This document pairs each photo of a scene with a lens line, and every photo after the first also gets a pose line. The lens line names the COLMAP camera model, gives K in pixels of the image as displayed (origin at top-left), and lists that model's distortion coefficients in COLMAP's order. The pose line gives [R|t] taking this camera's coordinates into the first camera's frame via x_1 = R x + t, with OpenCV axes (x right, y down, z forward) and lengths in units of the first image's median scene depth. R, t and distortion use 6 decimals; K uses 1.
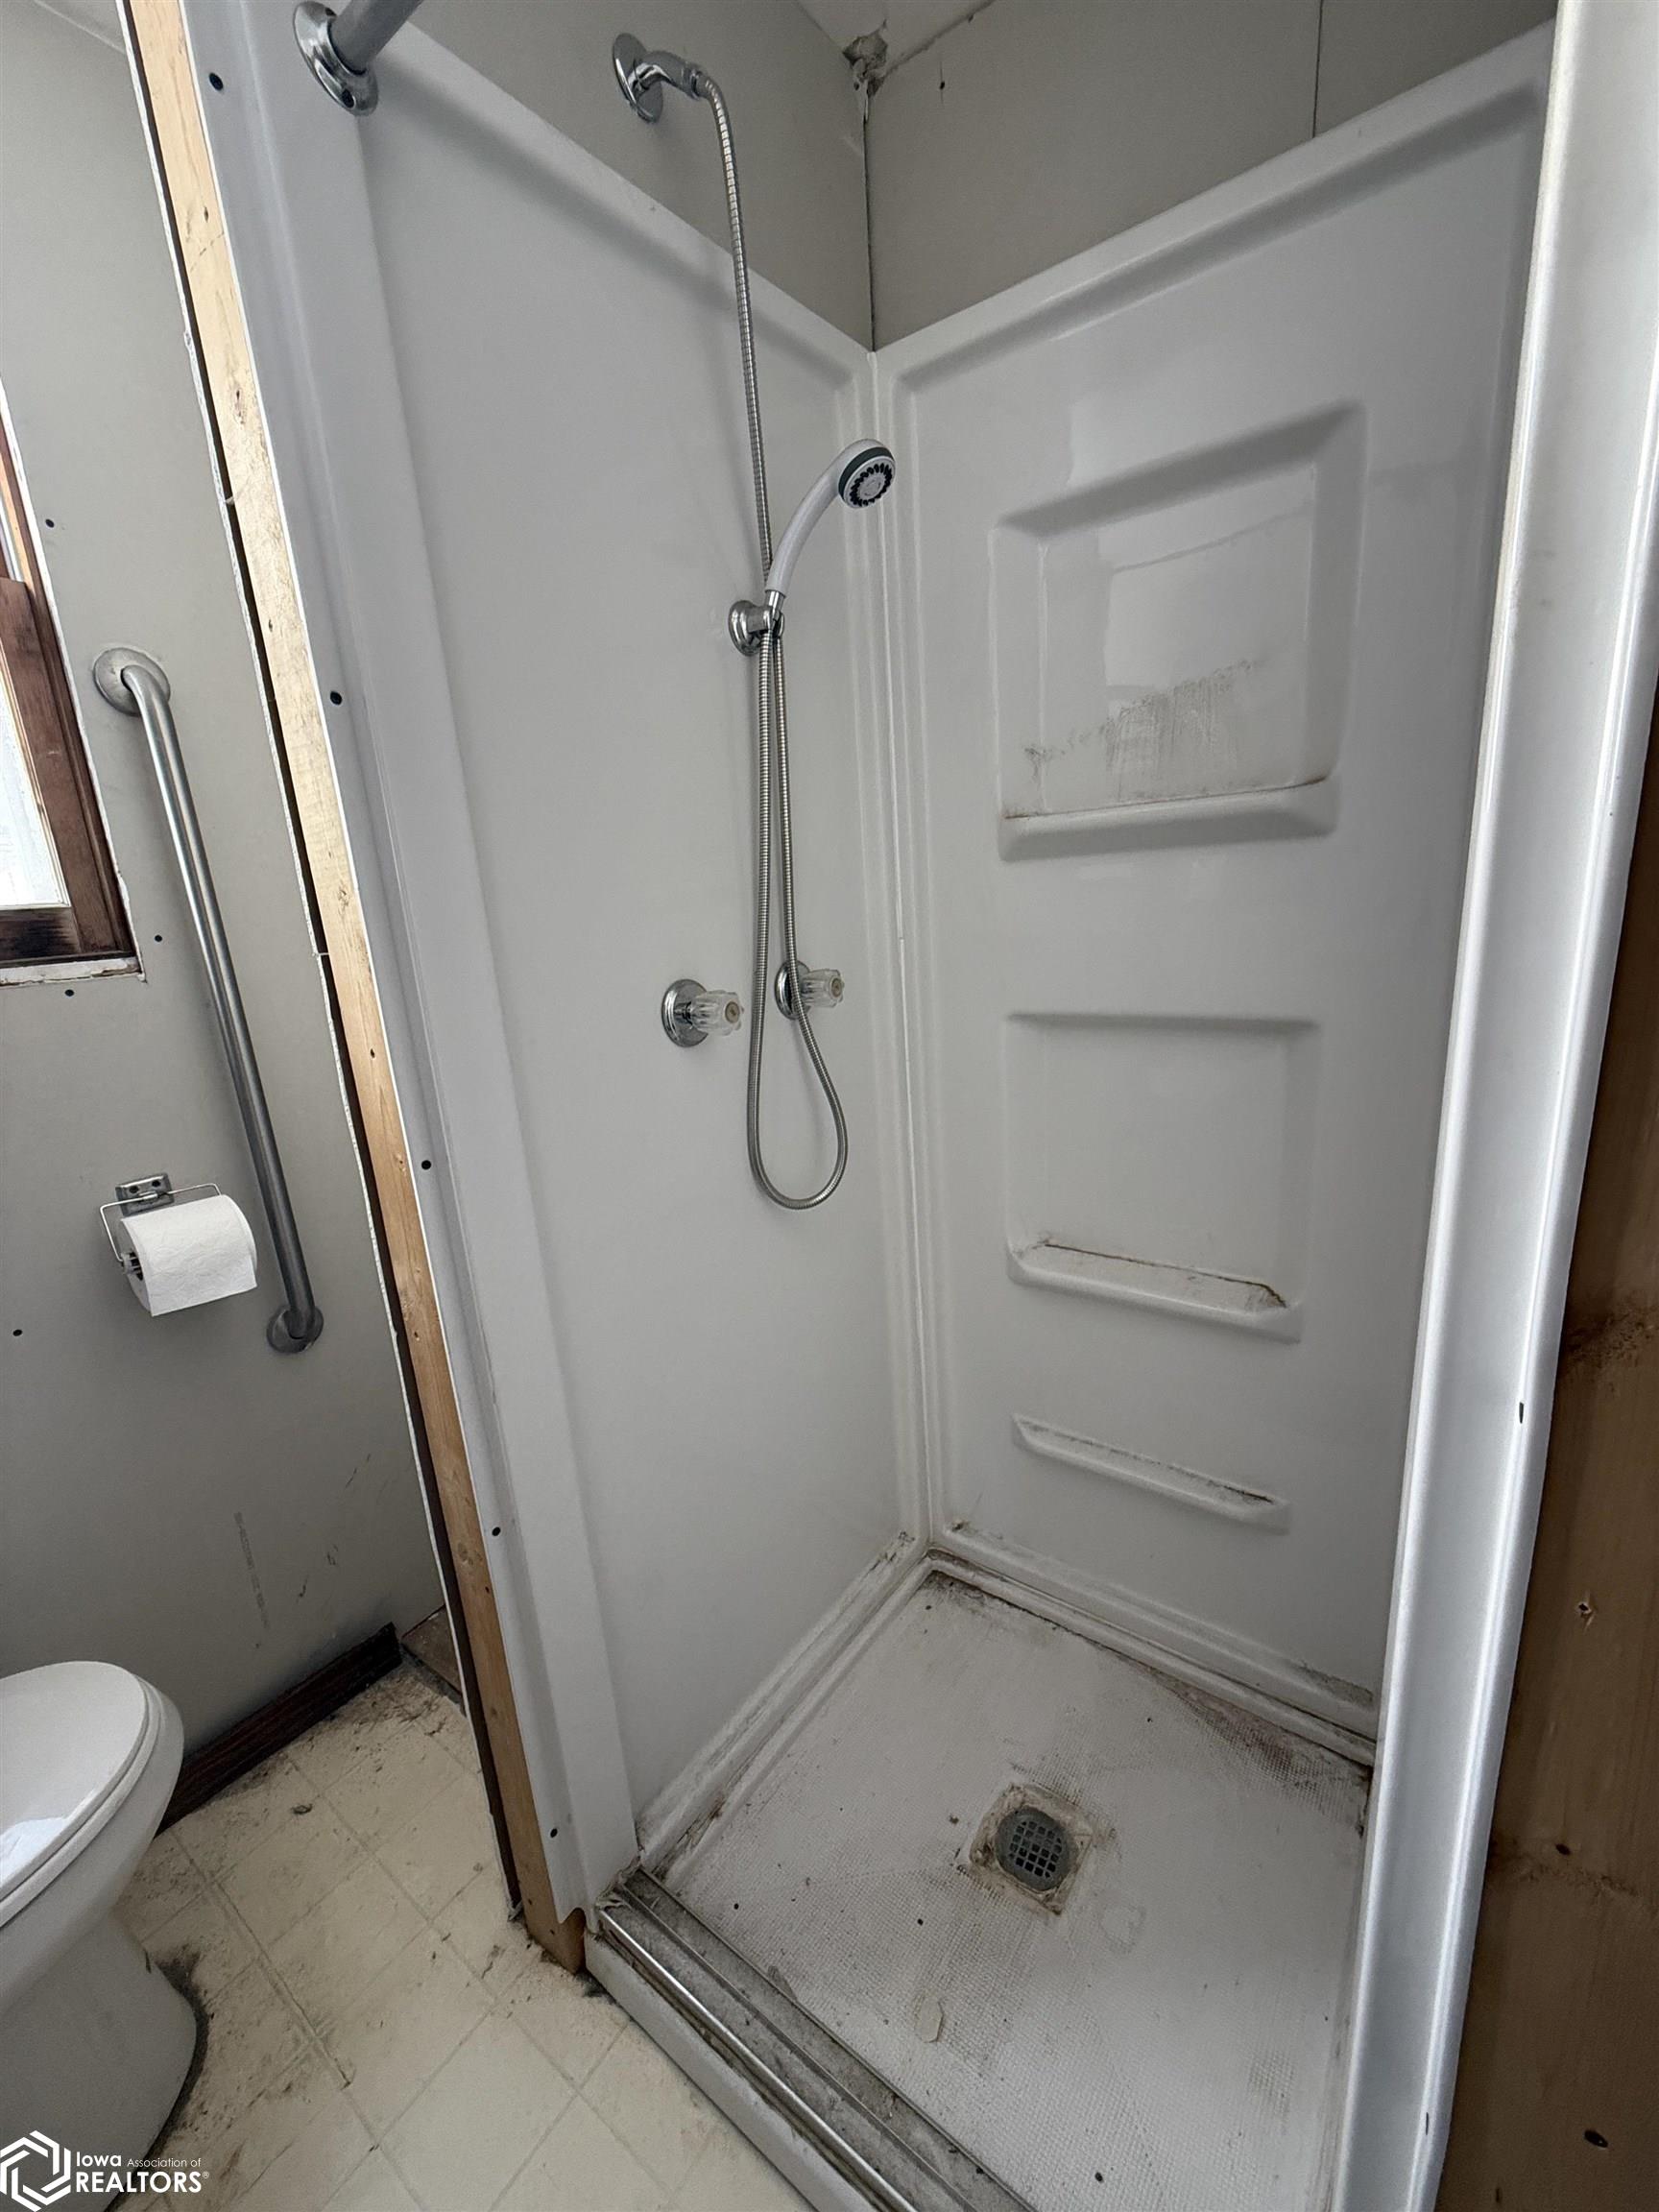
lens RADIAL K [[880.3, 0, 832.4], [0, 880.3, 1107.9], [0, 0, 1]] dist [-0.000914, 0.000043]
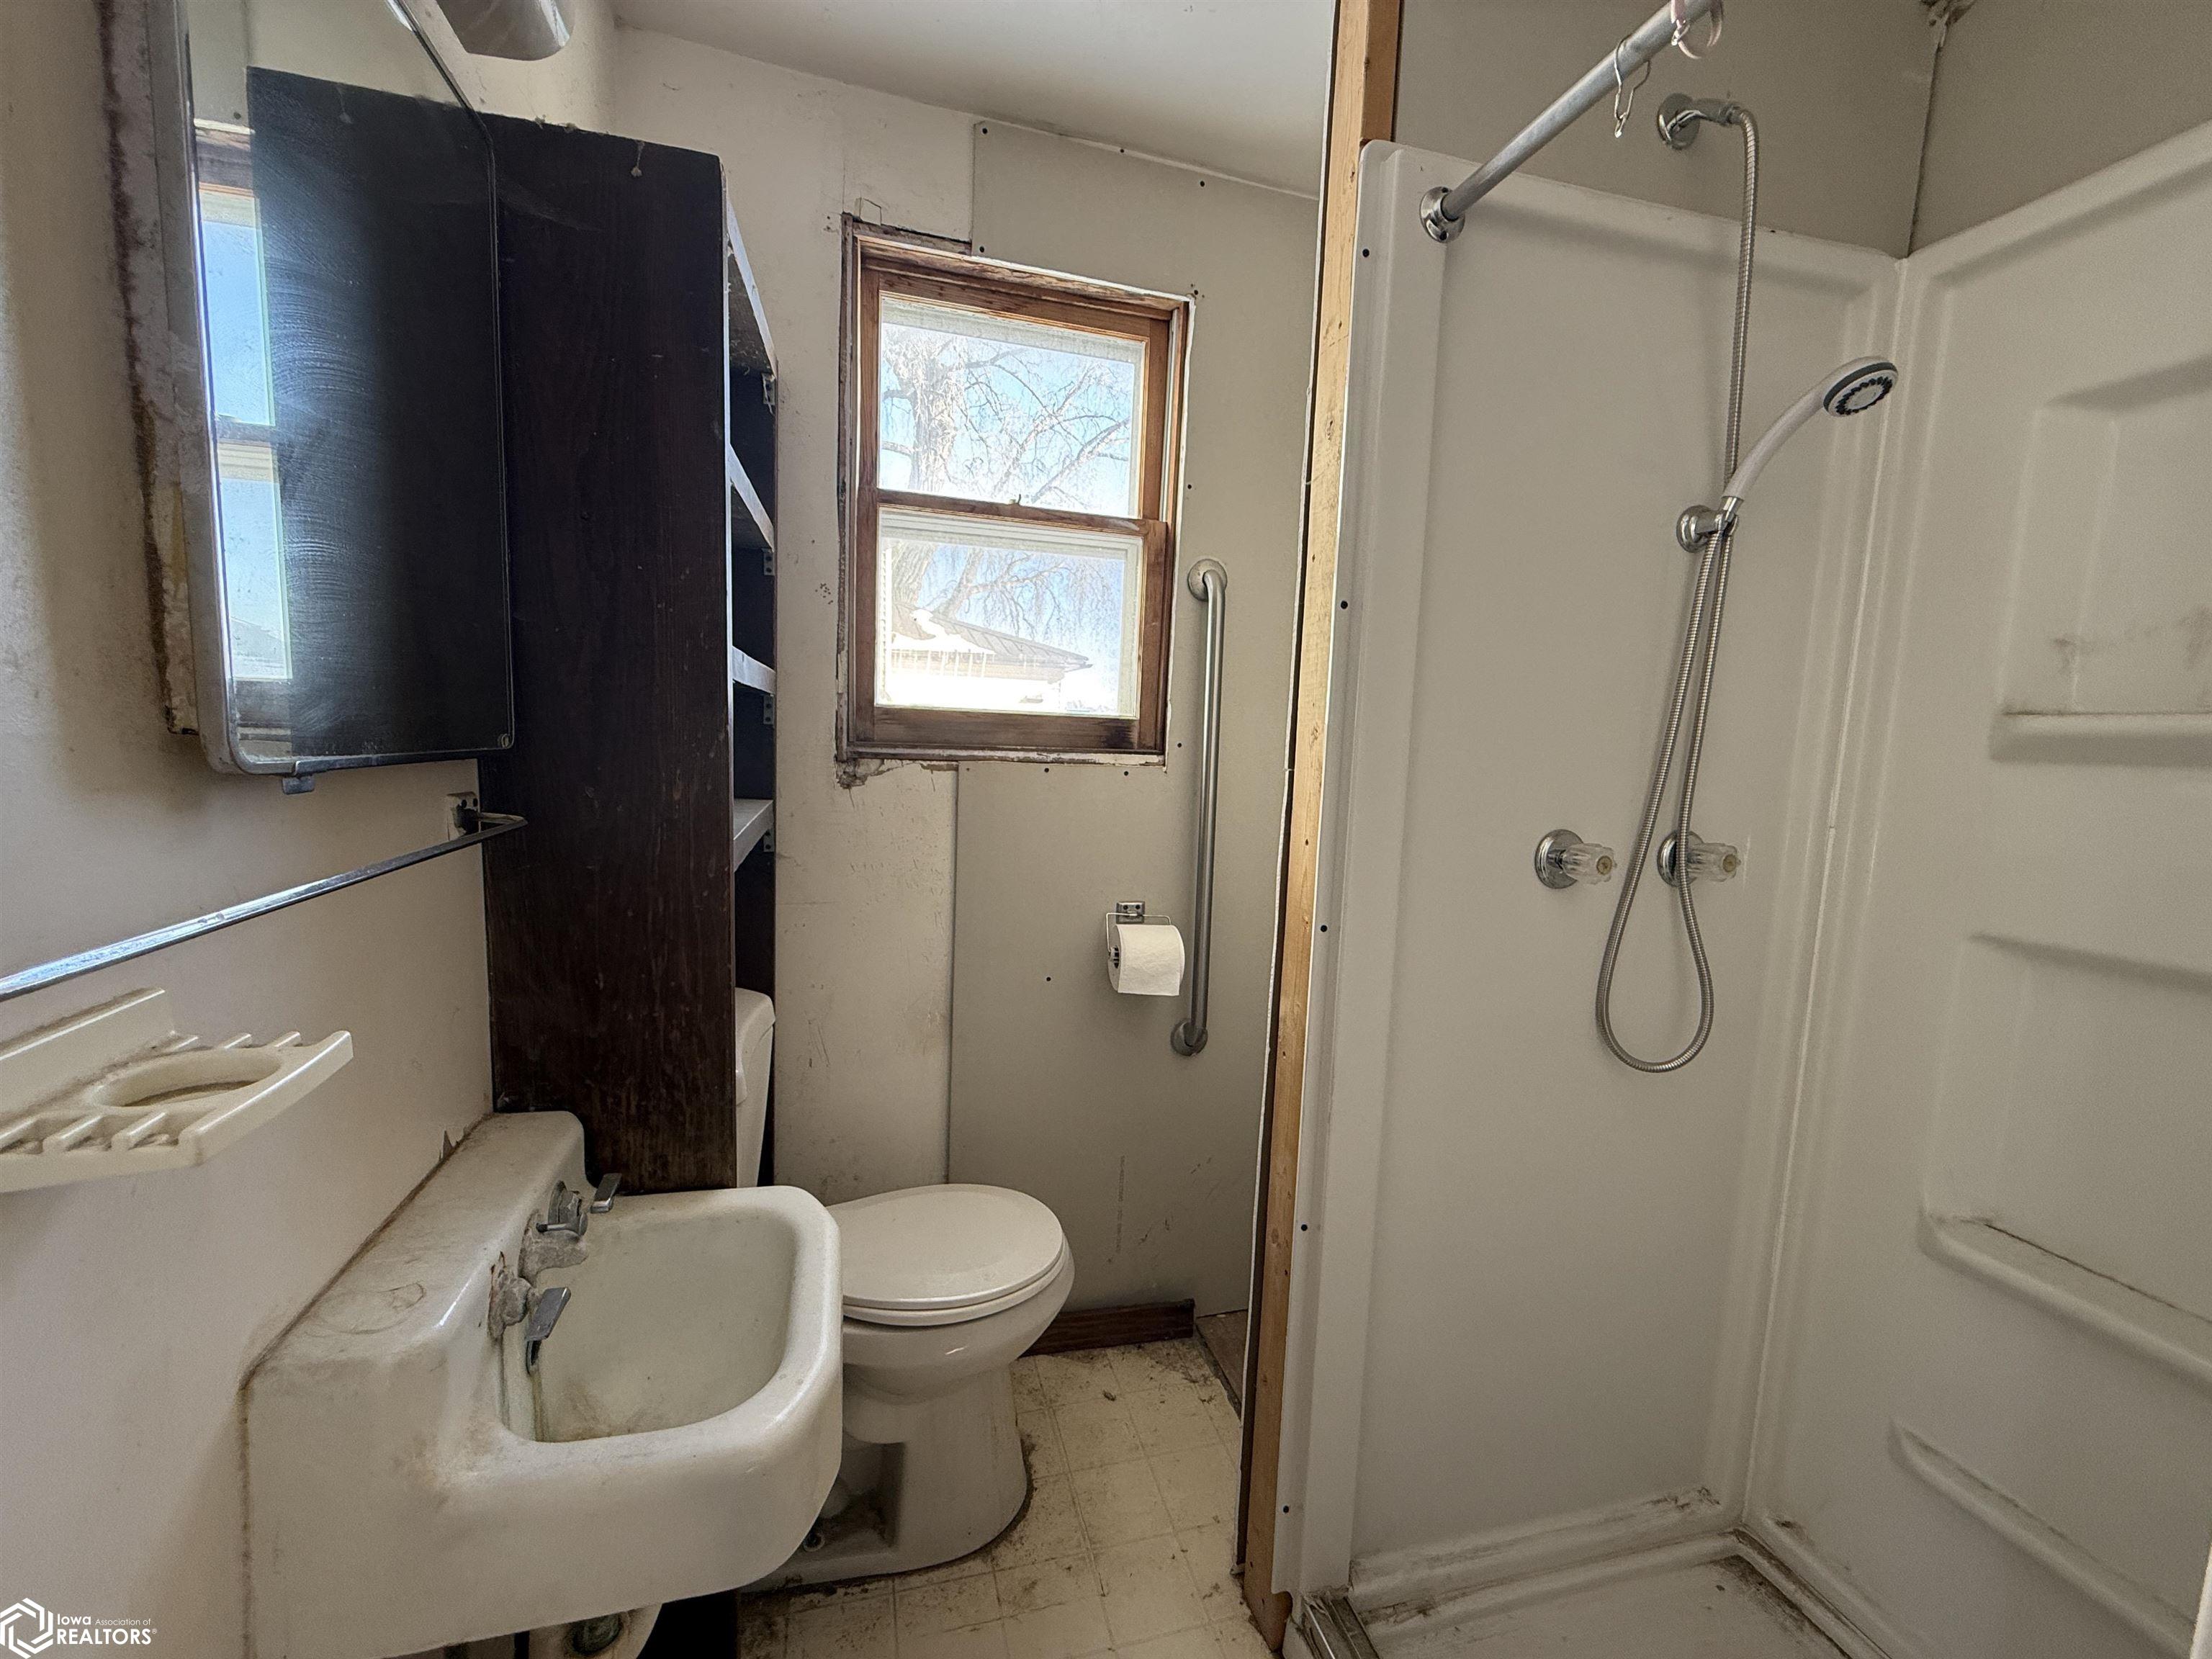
lens RADIAL K [[880.3, 0, 1101.8], [0, 880.3, 832.7], [0, 0, 1]] dist [-0.000914, 0.000043]
pose [[0.775715, 0.164906, -0.609157, 0.056218], [-0.239982, 0.969822, -0.043057, 0.044987], [0.583673, 0.179587, 0.791880, -0.223108]]
